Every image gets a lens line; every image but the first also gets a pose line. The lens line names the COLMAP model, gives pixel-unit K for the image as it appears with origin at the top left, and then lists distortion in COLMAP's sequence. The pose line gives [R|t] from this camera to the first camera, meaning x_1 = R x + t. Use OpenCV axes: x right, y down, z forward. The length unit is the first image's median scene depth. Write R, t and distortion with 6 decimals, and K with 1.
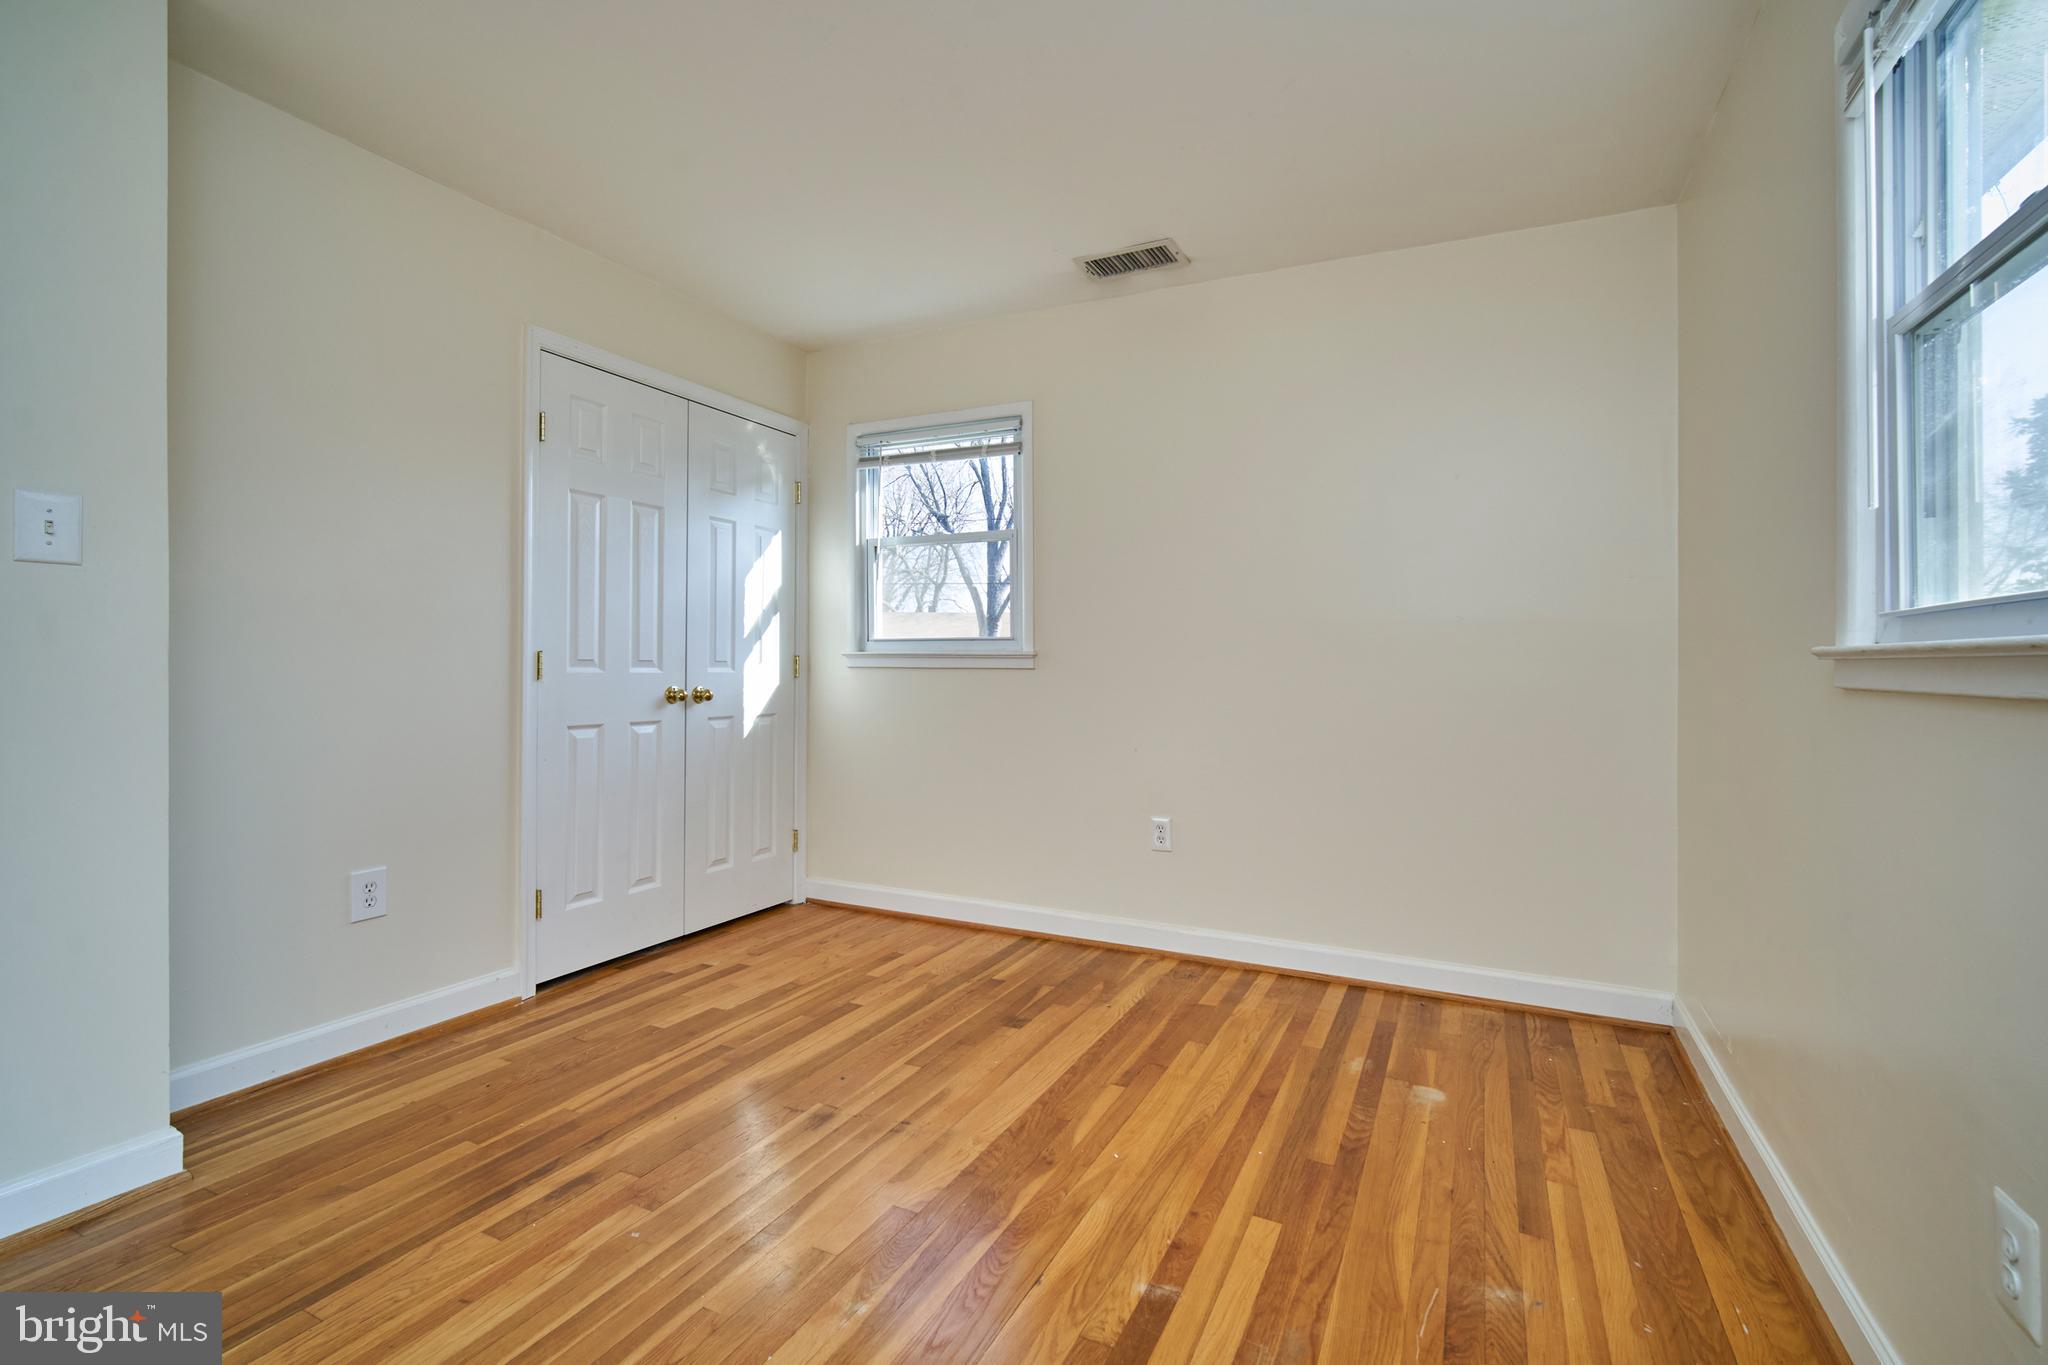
lens RADIAL K [[901.2, 0, 1002.4], [0, 901.2, 651.1], [0, 0, 1]] dist [-0.009541, 0.001542]
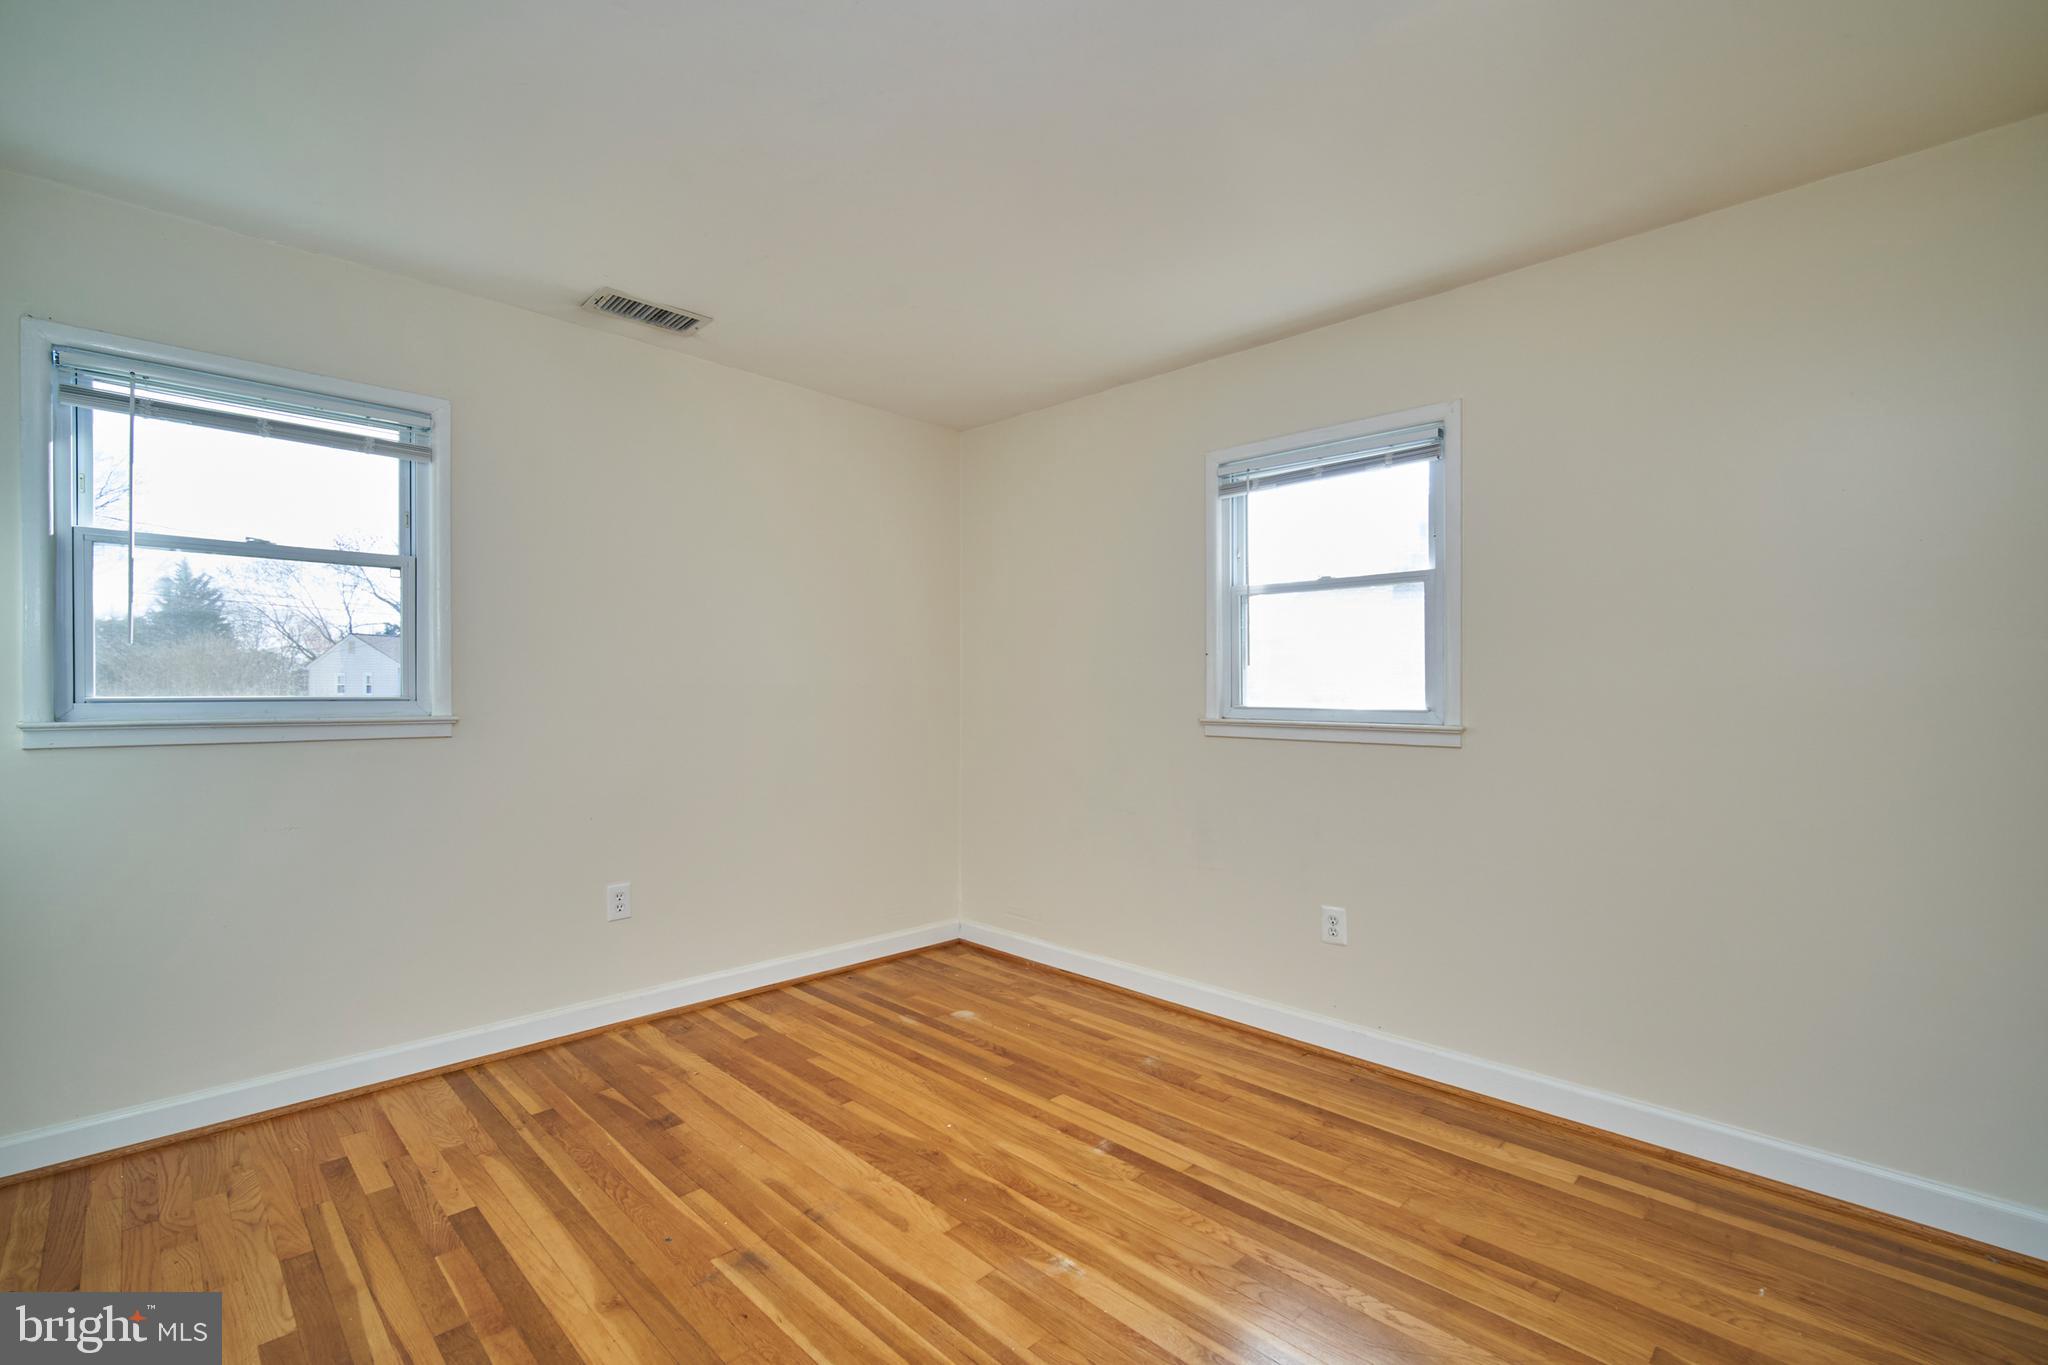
lens RADIAL K [[901.2, 0, 1026.9], [0, 901.2, 675.1], [0, 0, 1]] dist [-0.009541, 0.001542]
pose [[0.323752, 0.008522, 0.946104, -0.776996], [-0.015452, 0.999874, -0.003718, -0.056496], [-0.946016, -0.013415, 0.323843, 0.361162]]
